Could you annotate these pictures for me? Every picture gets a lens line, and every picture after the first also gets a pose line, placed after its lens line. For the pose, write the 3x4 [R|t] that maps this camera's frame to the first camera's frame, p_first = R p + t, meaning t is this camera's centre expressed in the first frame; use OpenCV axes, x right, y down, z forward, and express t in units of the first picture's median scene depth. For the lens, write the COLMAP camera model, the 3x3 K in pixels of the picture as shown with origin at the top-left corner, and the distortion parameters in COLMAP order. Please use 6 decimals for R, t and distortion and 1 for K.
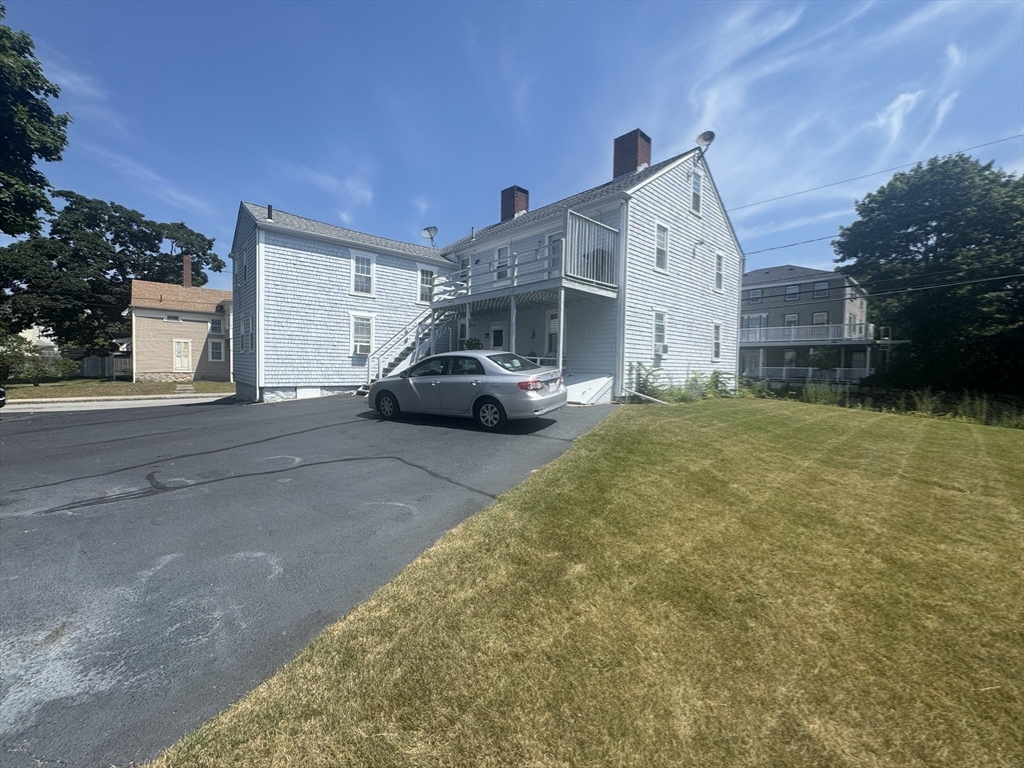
lens RADIAL K [[409.1, 0, 514.5], [0, 409.1, 381.4], [0, 0, 1]] dist [-0.004314, 0.000329]
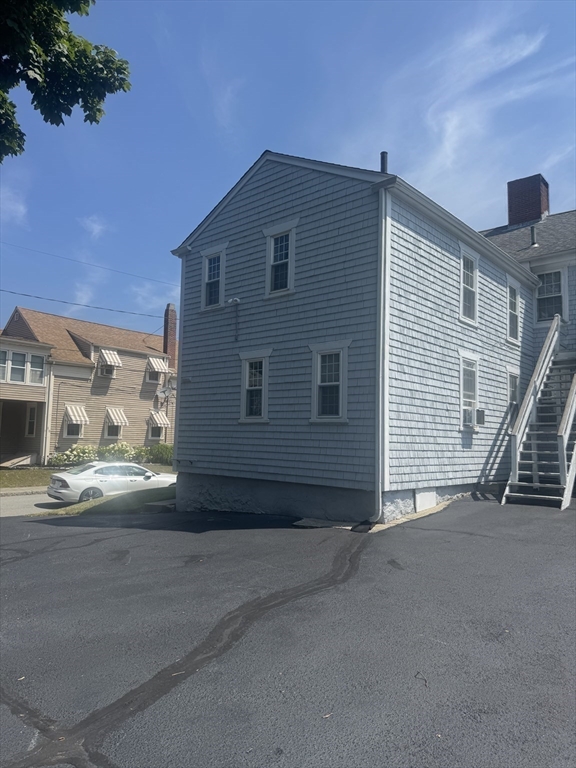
lens RADIAL K [[548.4, 0, 286.7], [0, 548.4, 385.6], [0, 0, 1]] dist [0.008444, 0.000595]
pose [[0.995992, 0.021263, 0.086880, -0.750340], [-0.009585, 0.991112, -0.132682, -0.023119], [-0.088929, 0.131317, 0.987344, 0.309483]]
